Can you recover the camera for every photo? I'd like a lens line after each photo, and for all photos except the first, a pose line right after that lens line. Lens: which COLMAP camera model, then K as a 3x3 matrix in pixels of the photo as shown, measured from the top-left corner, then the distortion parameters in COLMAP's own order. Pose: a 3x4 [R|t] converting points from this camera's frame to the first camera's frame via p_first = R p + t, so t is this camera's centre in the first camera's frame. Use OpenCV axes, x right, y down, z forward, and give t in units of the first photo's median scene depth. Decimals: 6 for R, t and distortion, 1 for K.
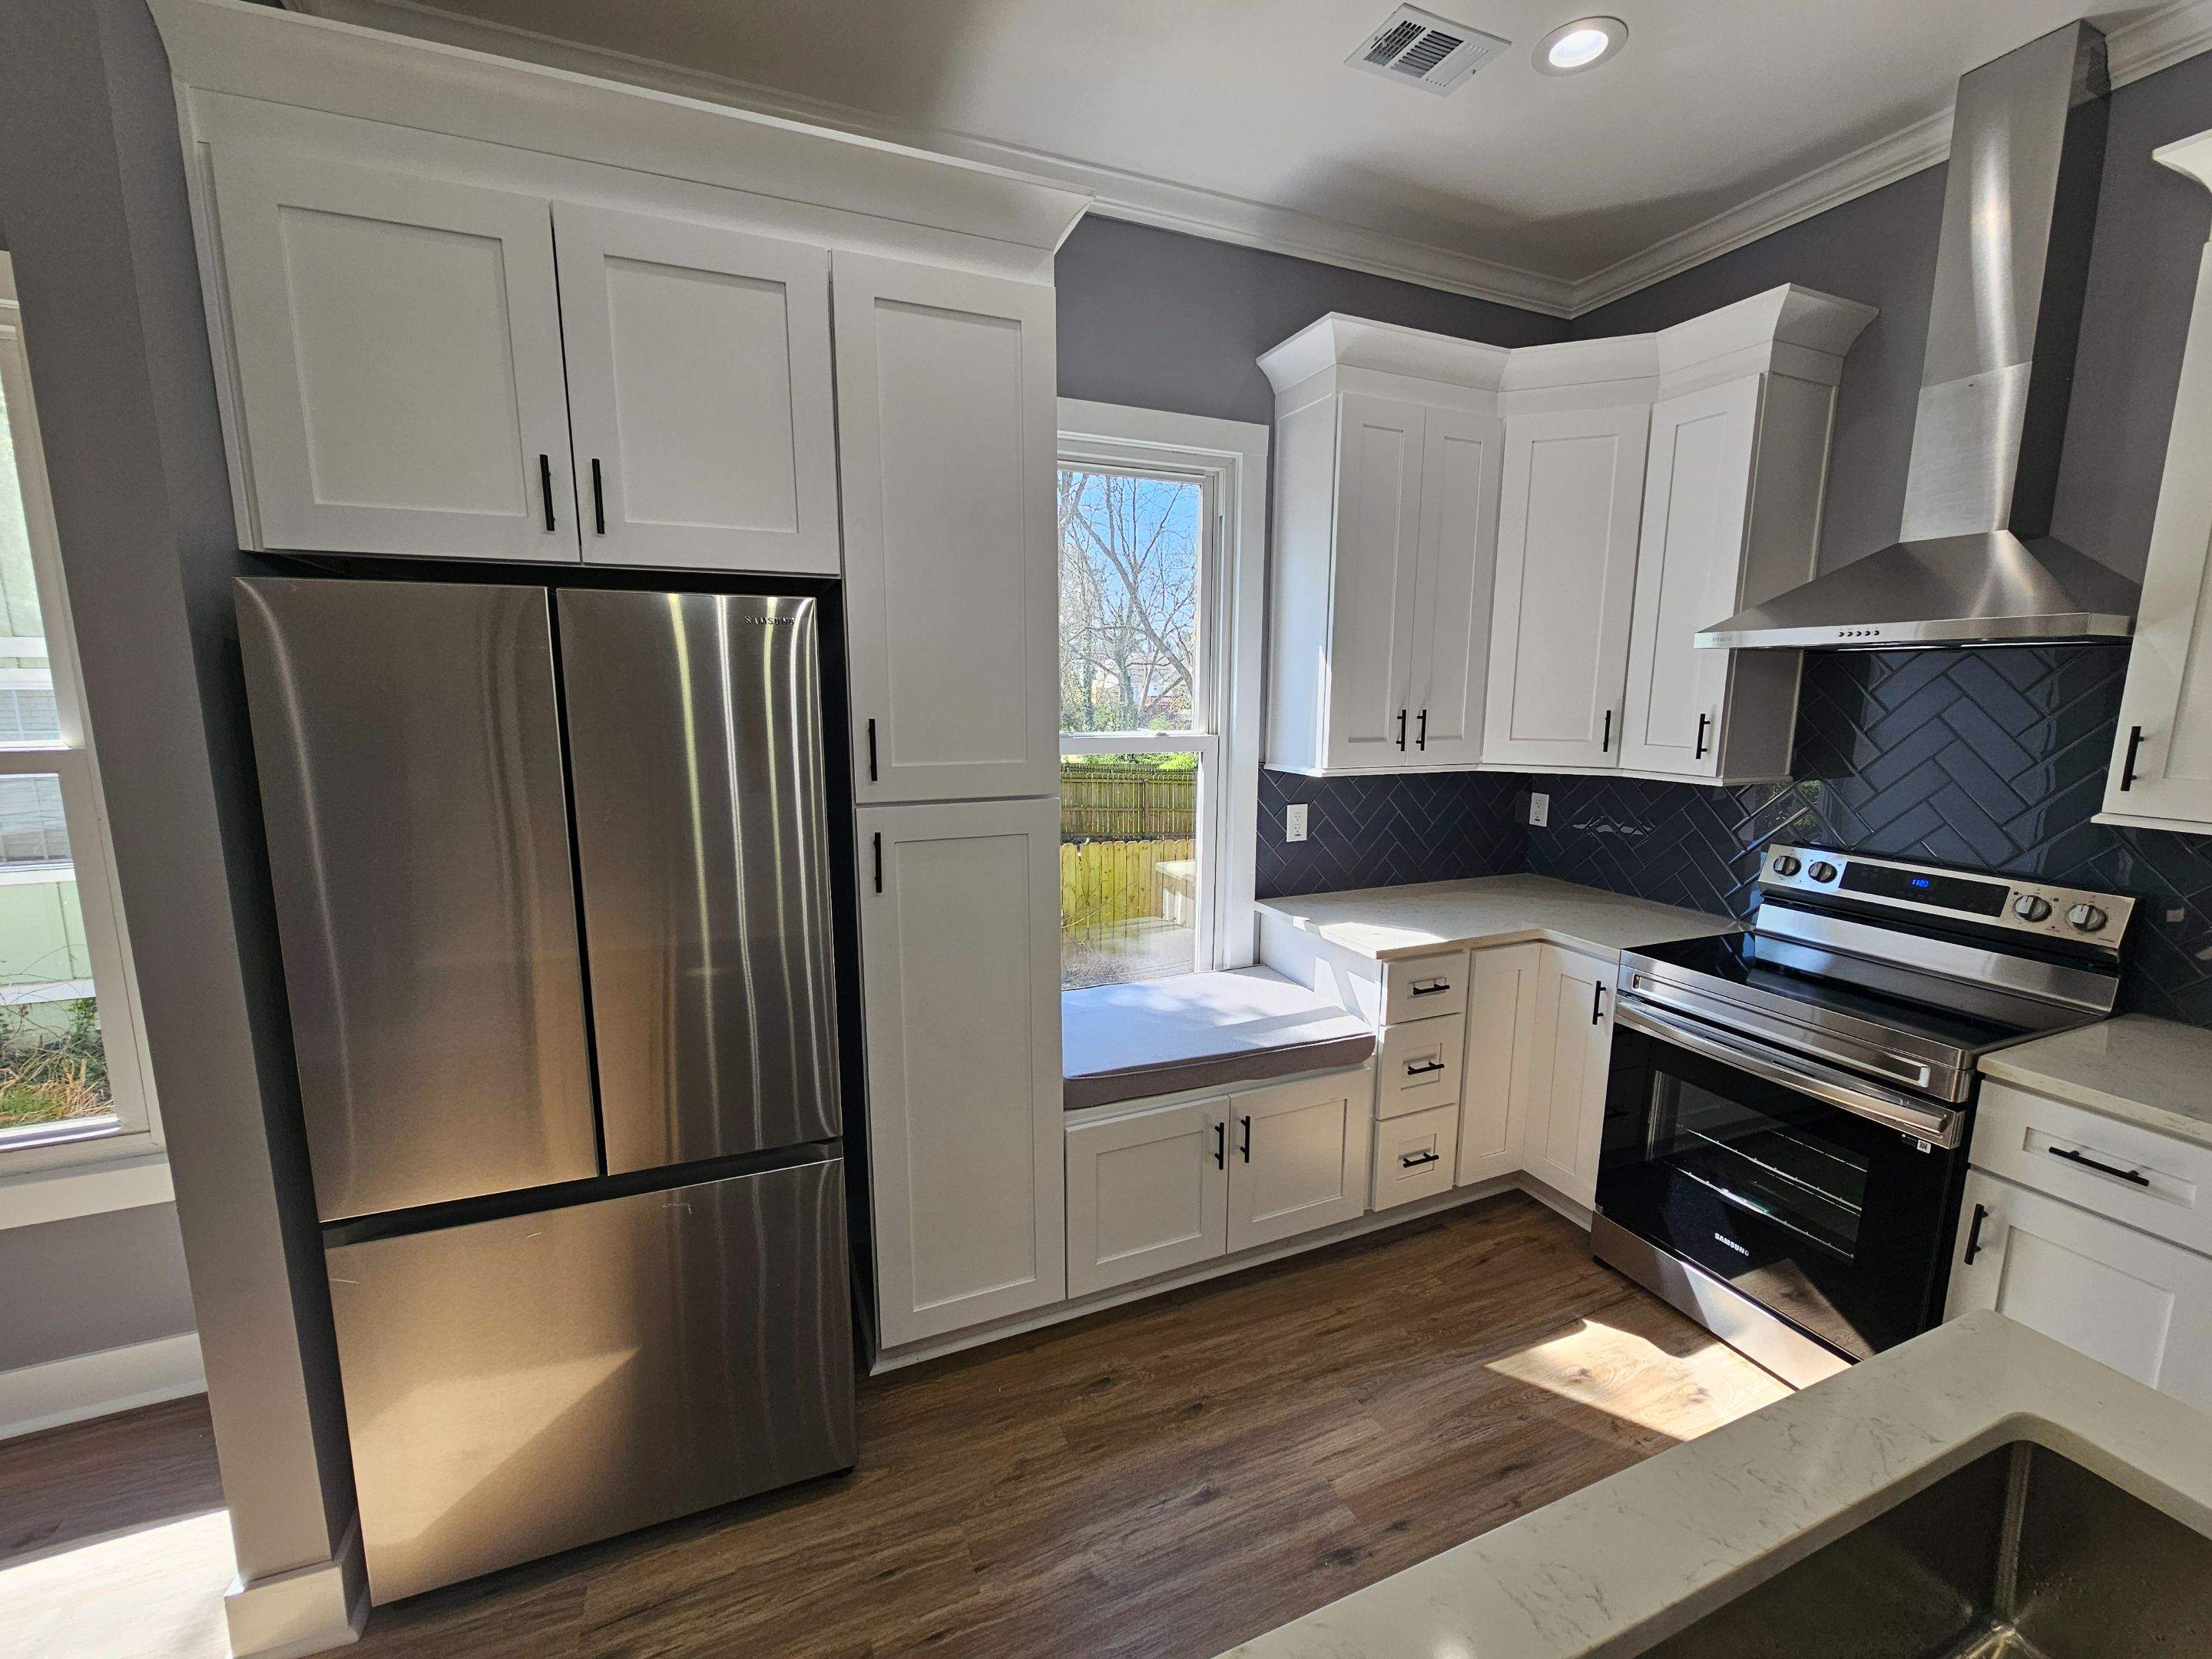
lens RADIAL K [[905.4, 0, 1106.9], [0, 905.4, 827.3], [0, 0, 1]] dist [-0.001511, 0.001416]
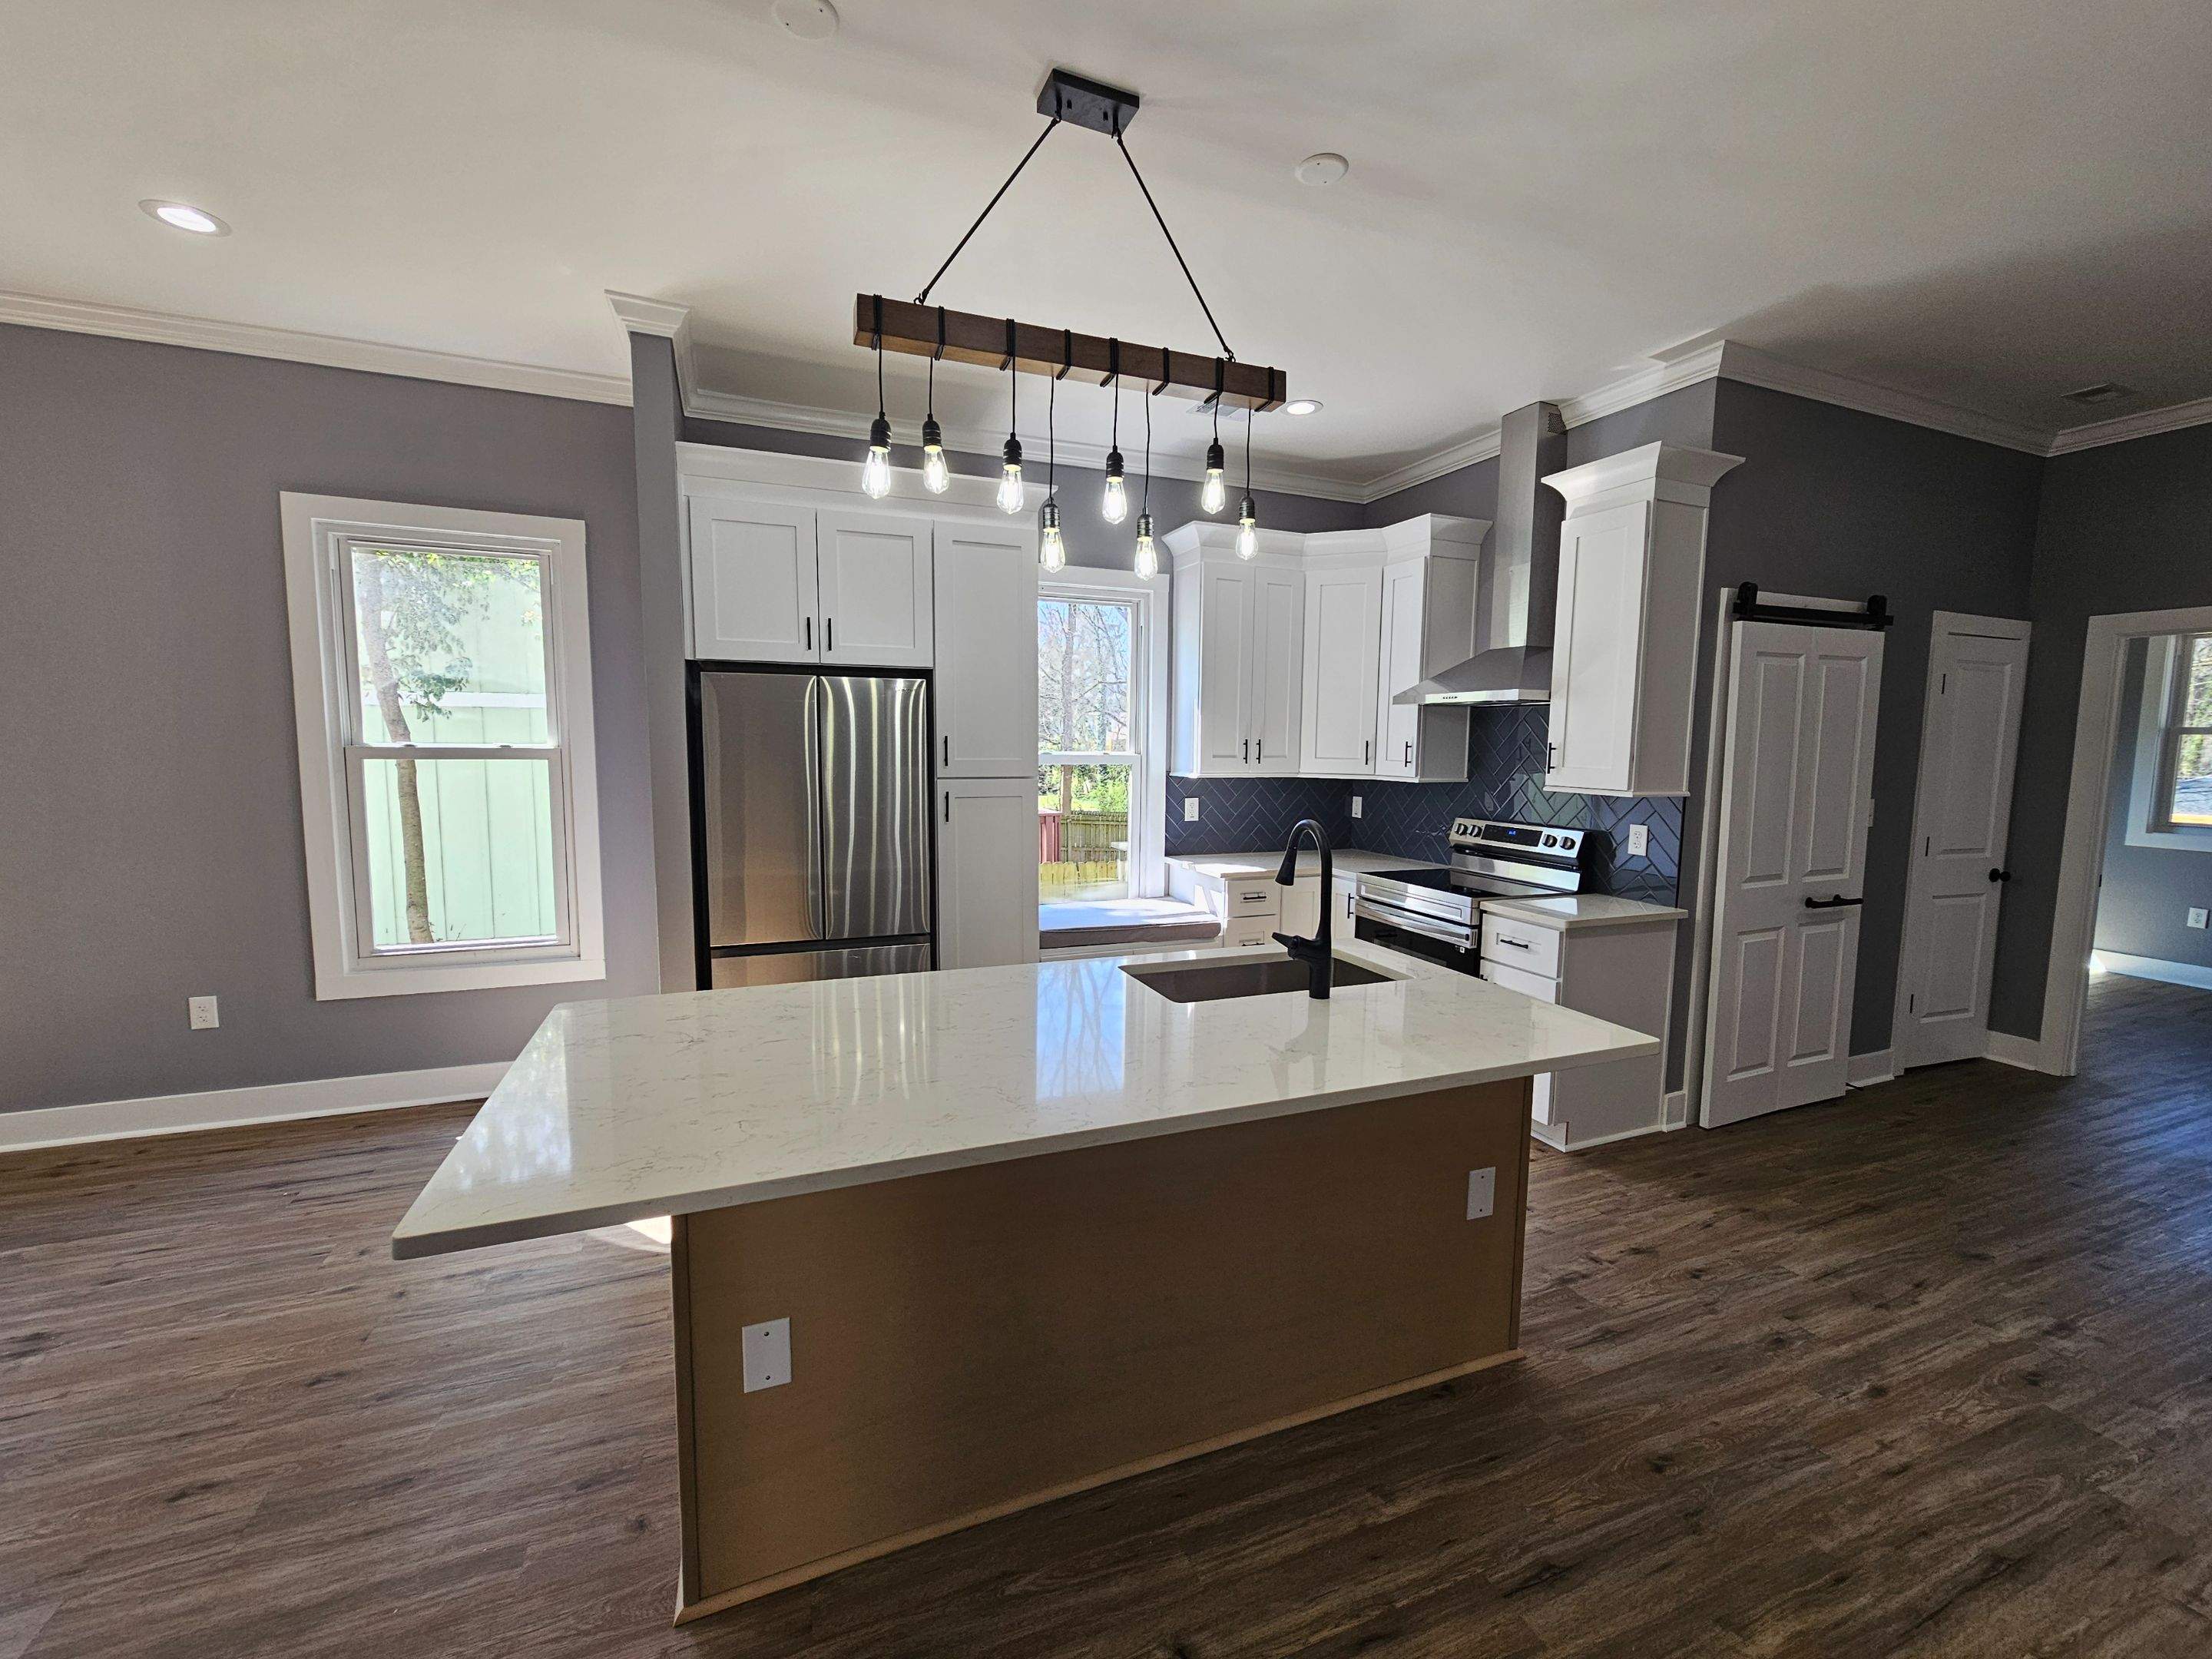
lens RADIAL K [[905.4, 0, 1112.5], [0, 905.4, 831.4], [0, 0, 1]] dist [-0.001511, 0.001416]
pose [[0.999890, 0.007843, -0.012609, 0.112136], [-0.008499, 0.998564, -0.052893, 0.154561], [0.012176, 0.052995, 0.998521, -0.793923]]
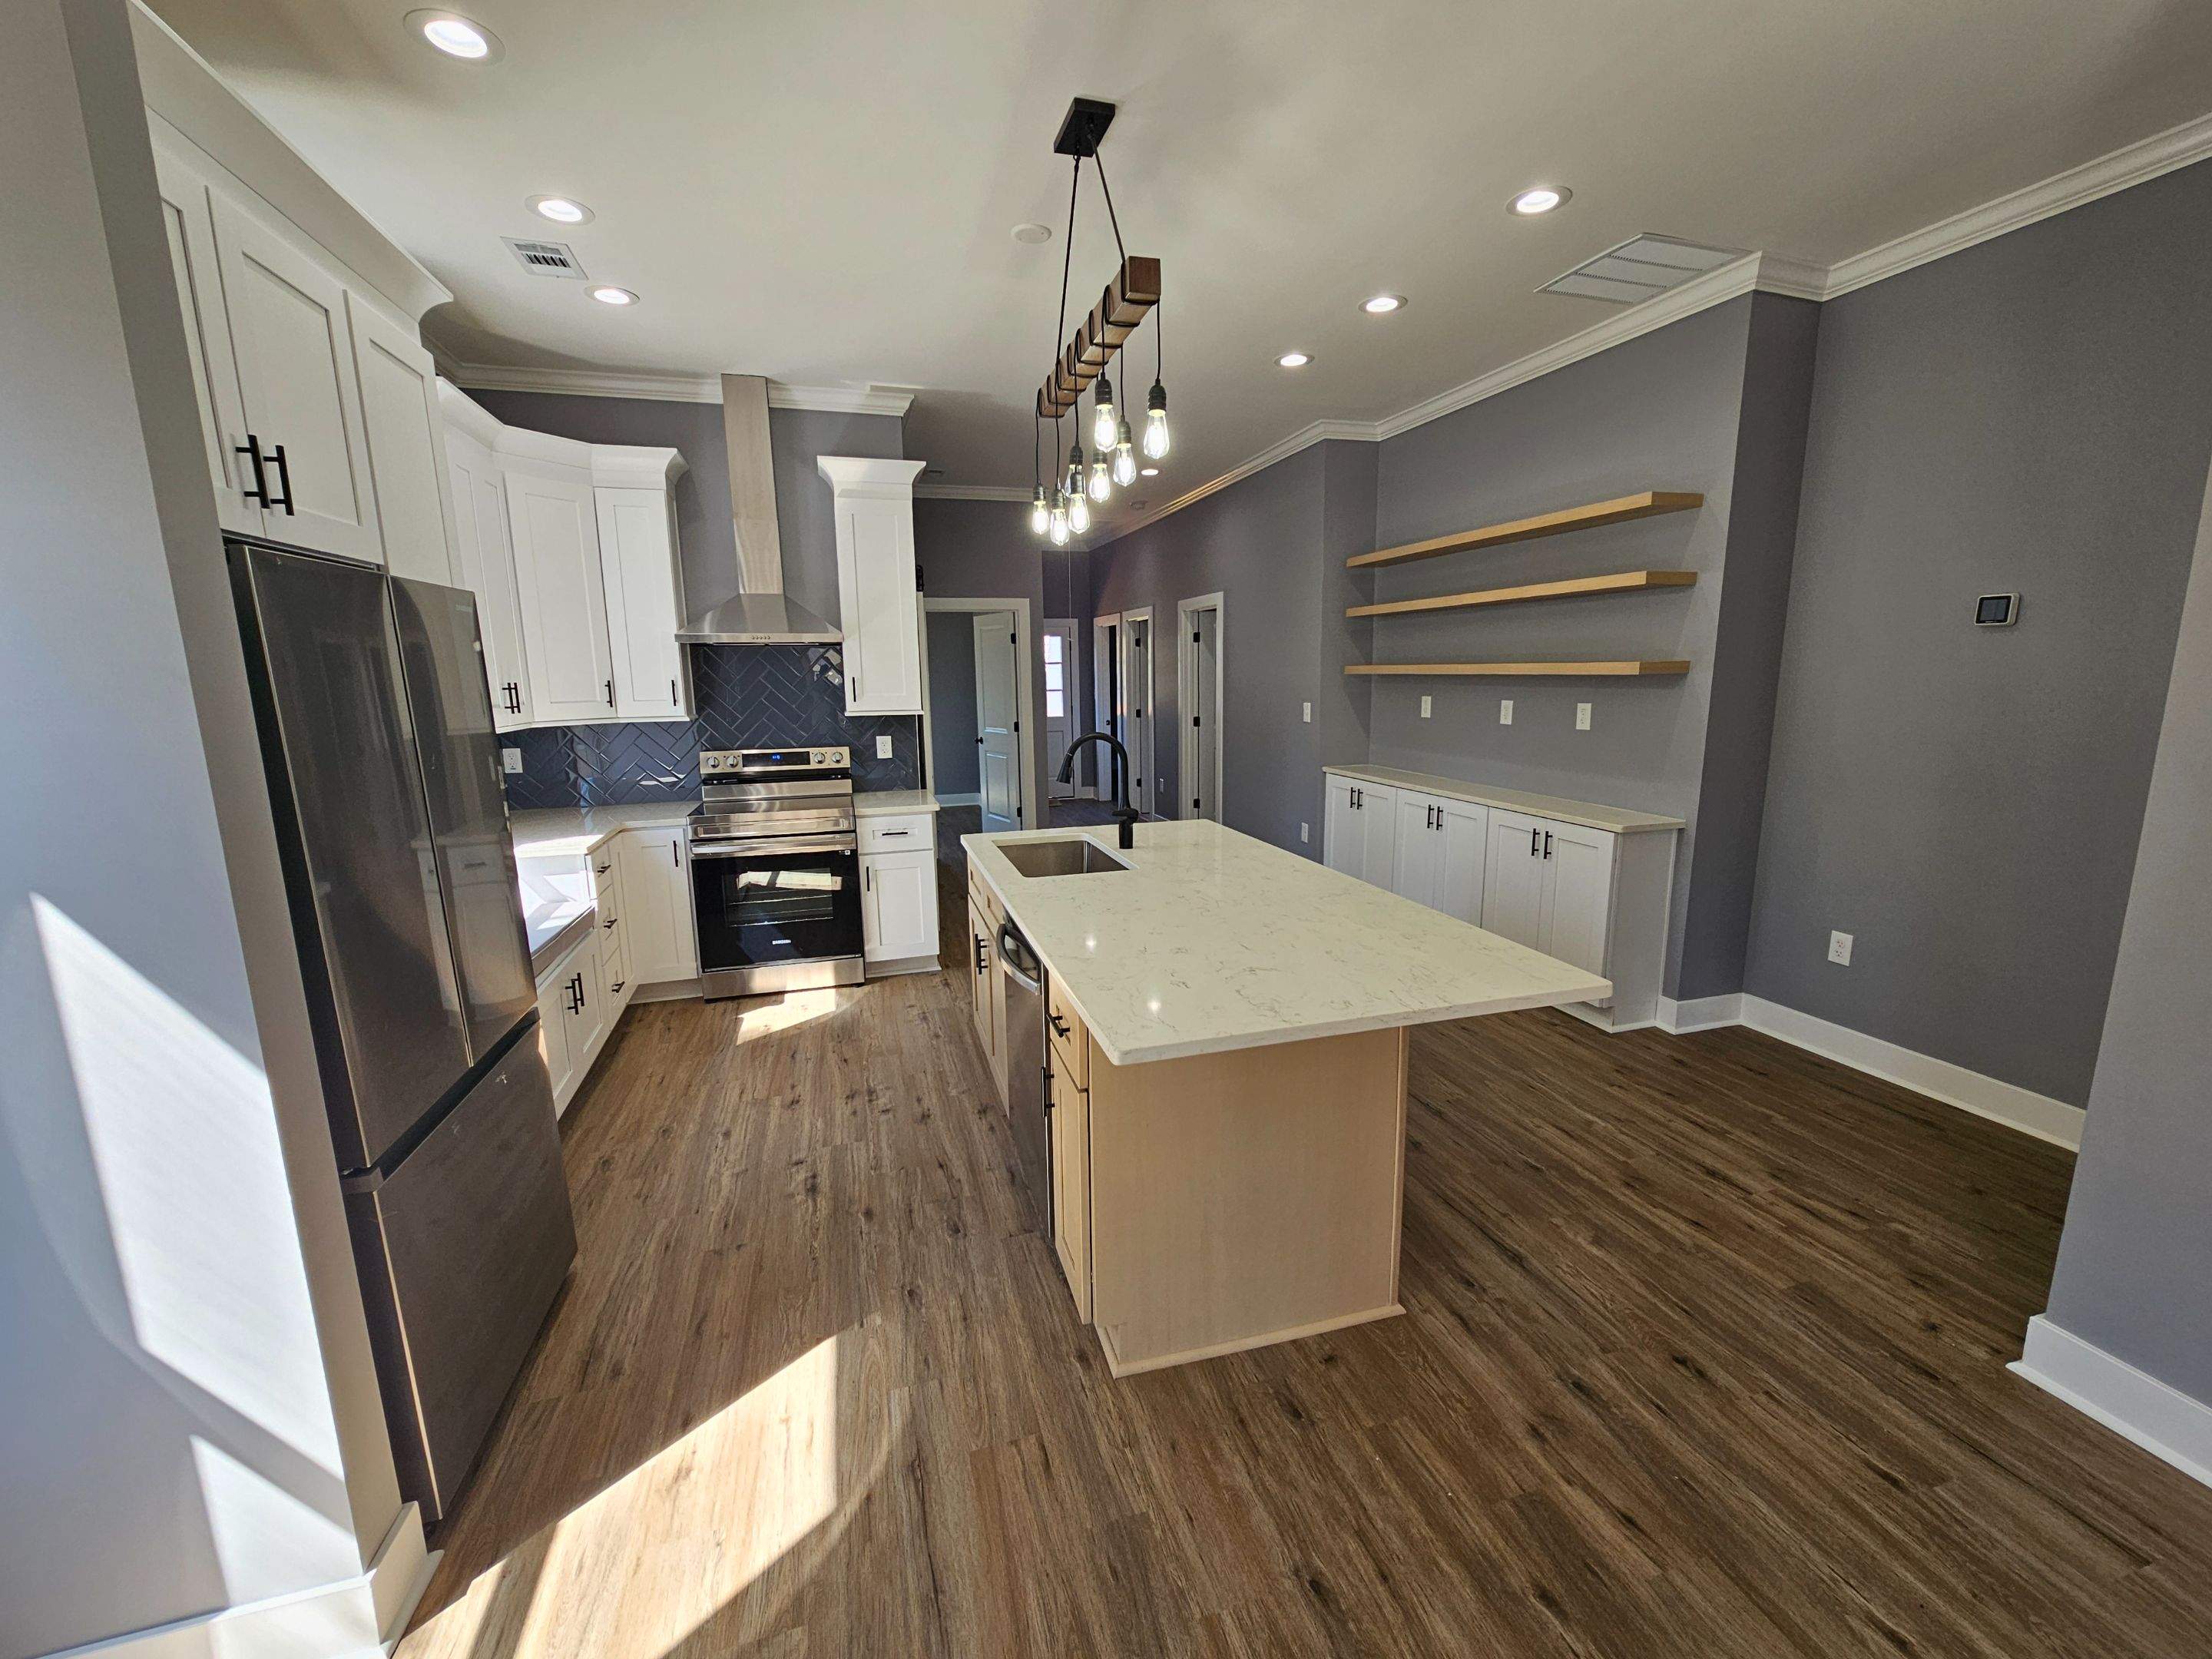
lens RADIAL K [[905.4, 0, 1108.7], [0, 905.4, 831.3], [0, 0, 1]] dist [-0.001511, 0.001416]
pose [[0.115010, -0.182644, 0.976429, -1.045777], [0.166995, 0.972517, 0.162242, 0.016841], [-0.979227, 0.144399, 0.142349, -0.028673]]
